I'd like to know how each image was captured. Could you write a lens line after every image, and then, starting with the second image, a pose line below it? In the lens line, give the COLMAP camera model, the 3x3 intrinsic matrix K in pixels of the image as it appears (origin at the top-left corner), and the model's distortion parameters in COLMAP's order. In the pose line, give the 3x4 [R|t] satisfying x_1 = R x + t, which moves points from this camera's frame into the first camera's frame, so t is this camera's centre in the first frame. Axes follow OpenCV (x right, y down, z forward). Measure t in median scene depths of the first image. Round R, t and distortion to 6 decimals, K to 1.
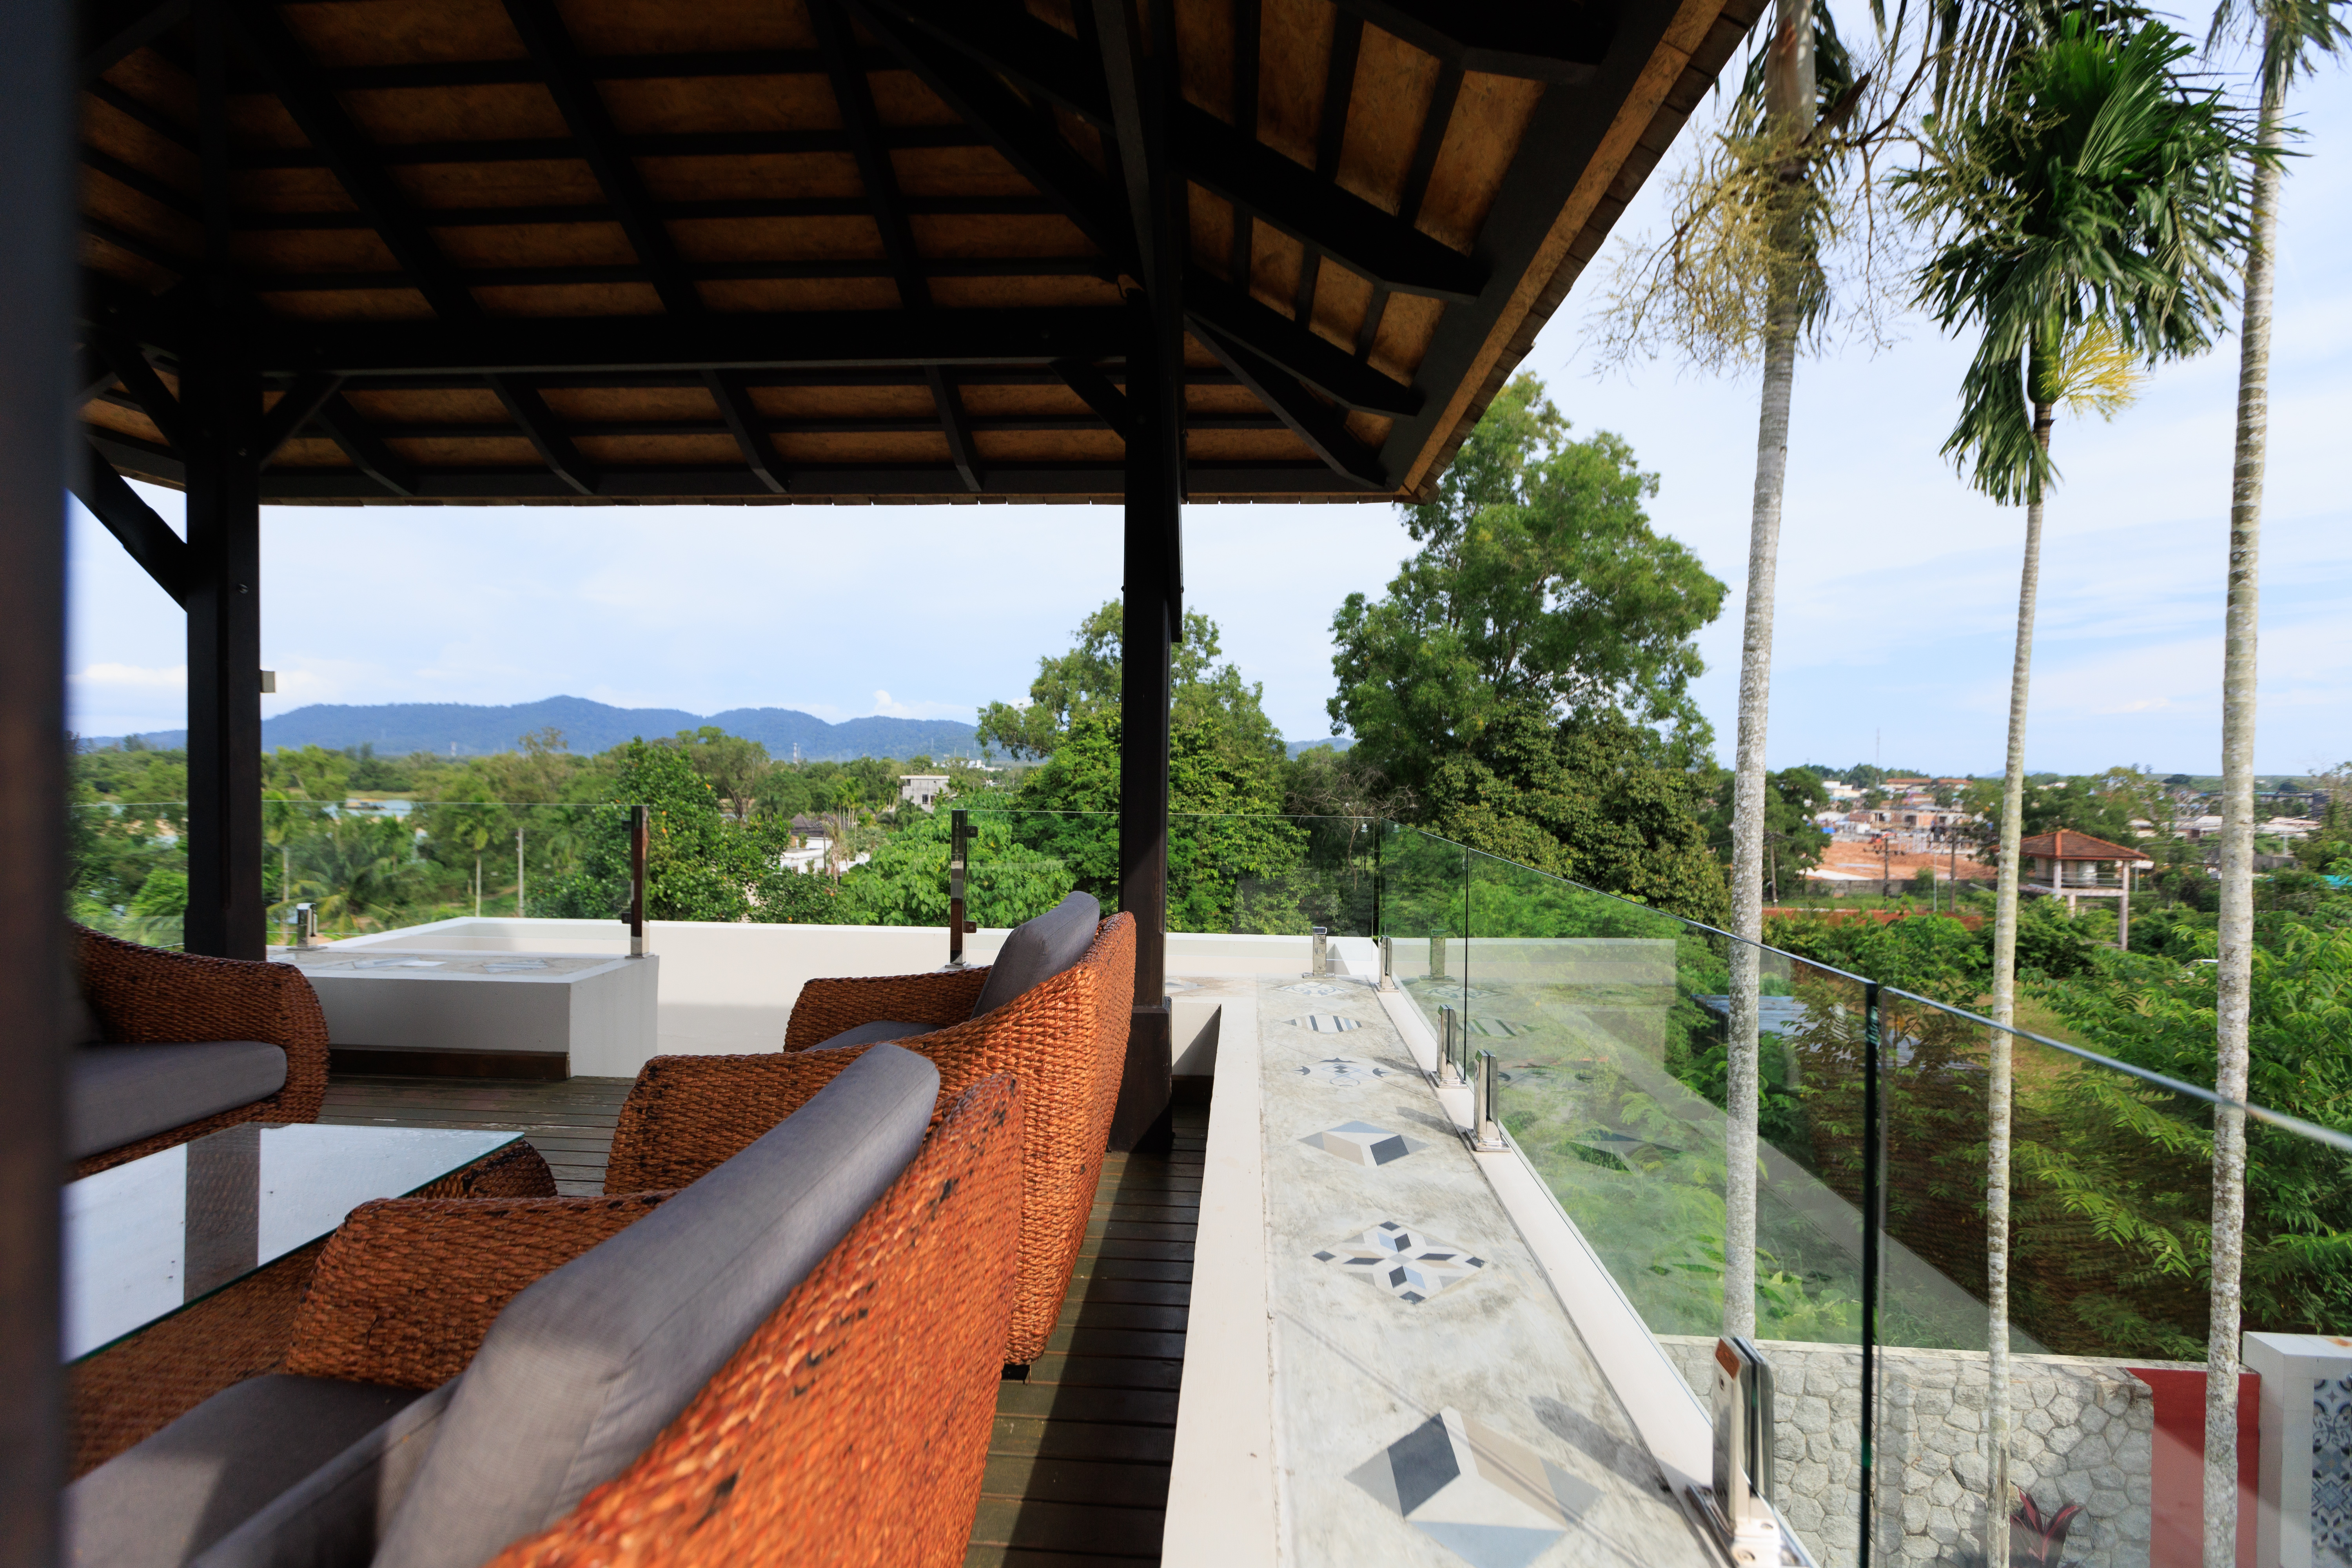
lens RADIAL K [[1047.4, 0, 1170.7], [0, 1047.4, 775.2], [0, 0, 1]] dist [0.003279, 0.000287]
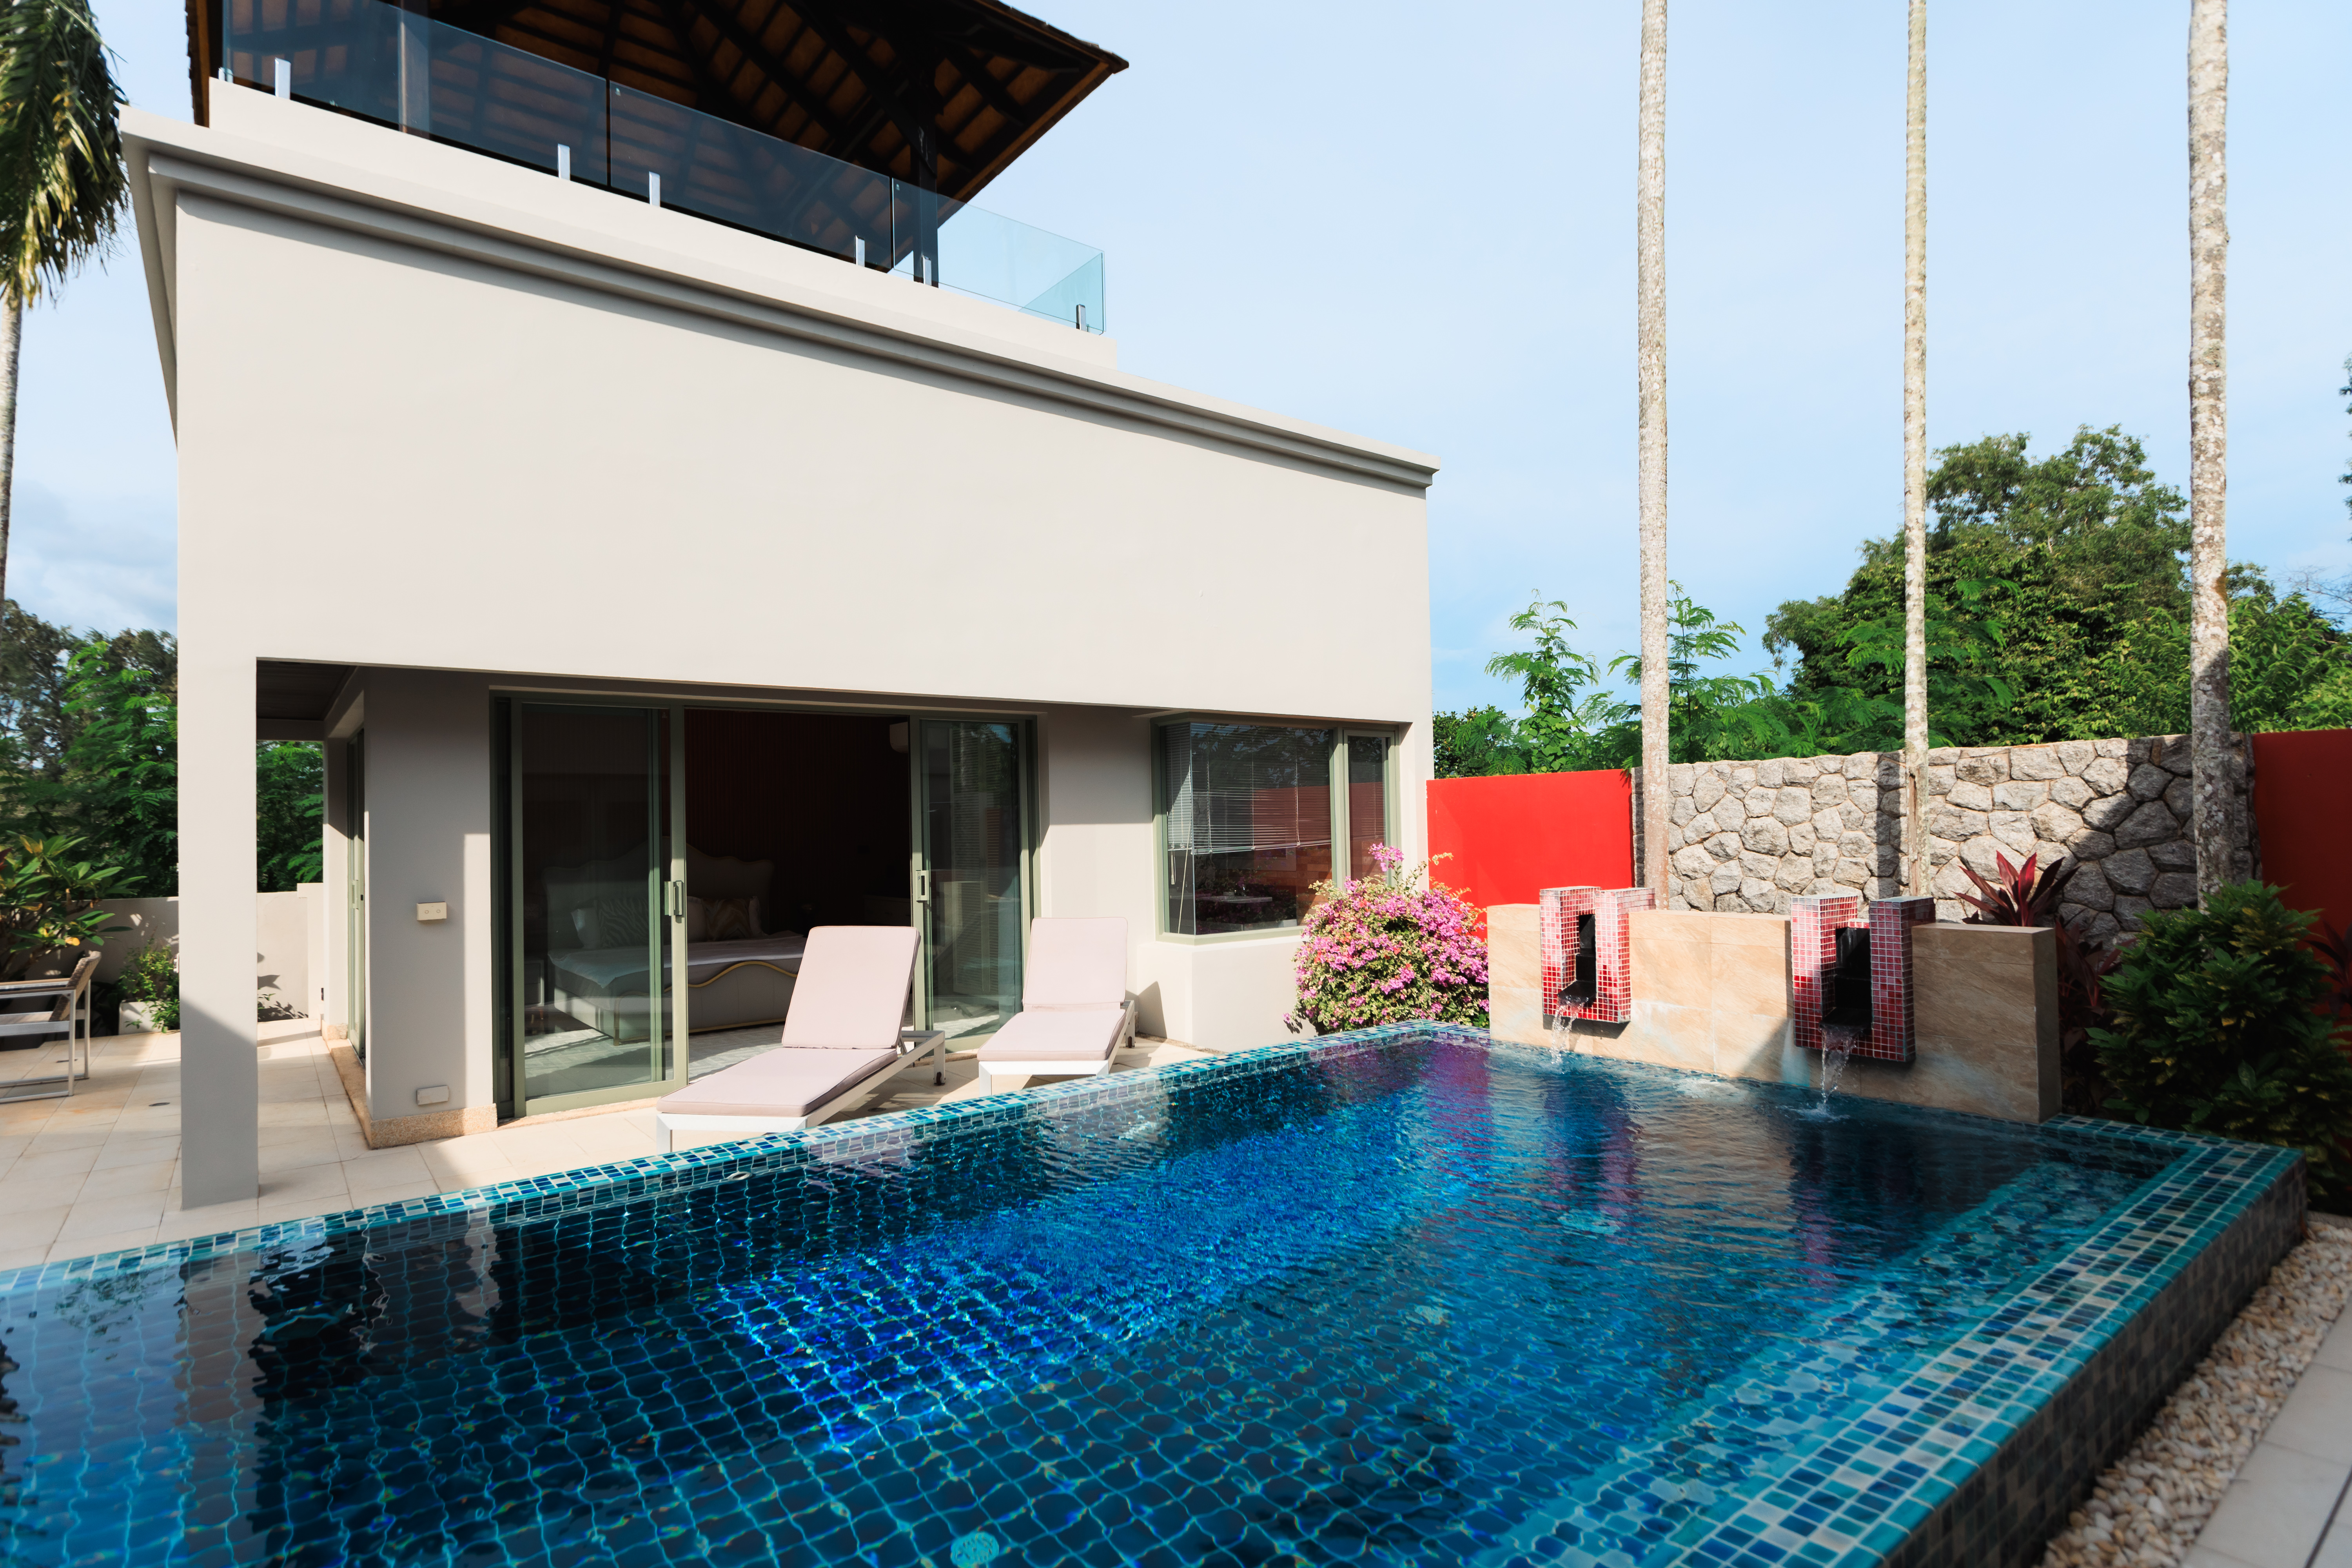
lens RADIAL K [[1186.5, 0, 1171.0], [0, 1186.5, 809.4], [0, 0, 1]] dist [0.000877, -0.000263]
pose [[0.677669, -0.036871, -0.734443, 1.014282], [0.025223, 0.999320, -0.026895, 0.627569], [0.734935, -0.000299, 0.678138, -0.128540]]
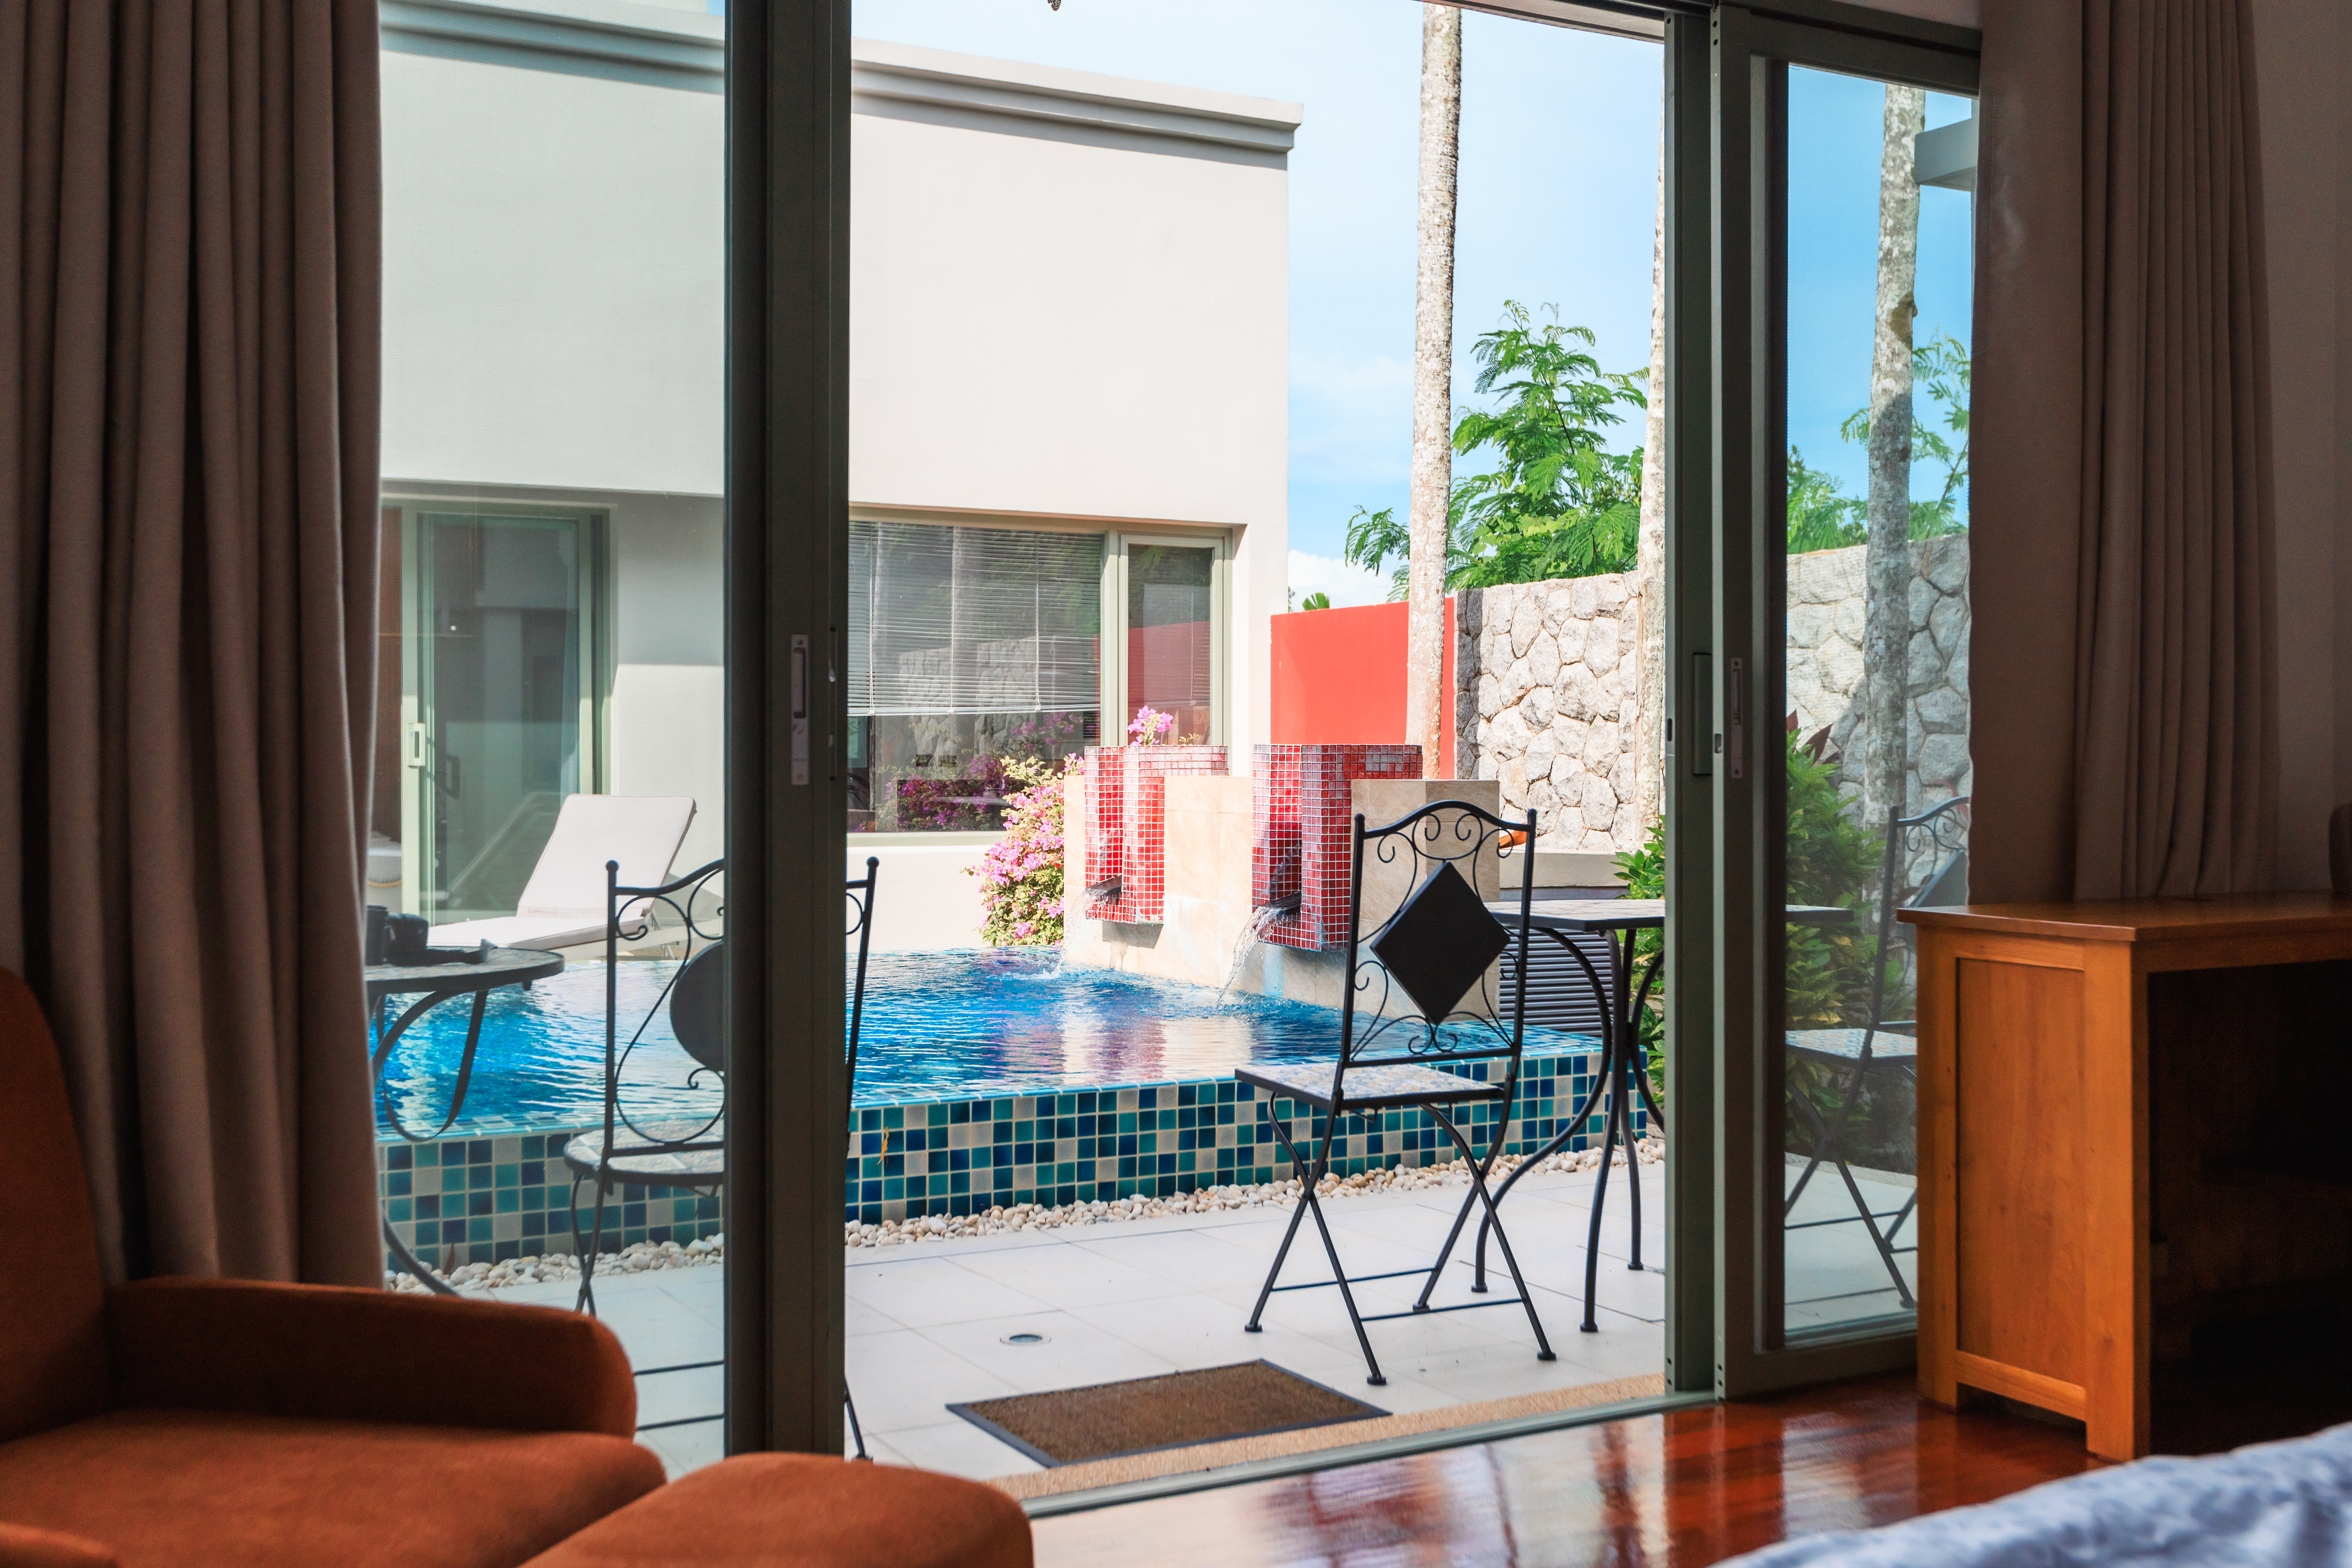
lens RADIAL K [[2331.8, 0, 1176.0], [0, 2331.8, 777.7], [0, 0, 1]] dist [-0.008306, 0.000000]
pose [[0.535804, -0.004710, -0.844329, 1.647687], [0.000610, 0.999986, -0.005191, 0.695370], [0.844342, 0.002266, 0.535800, 0.042650]]
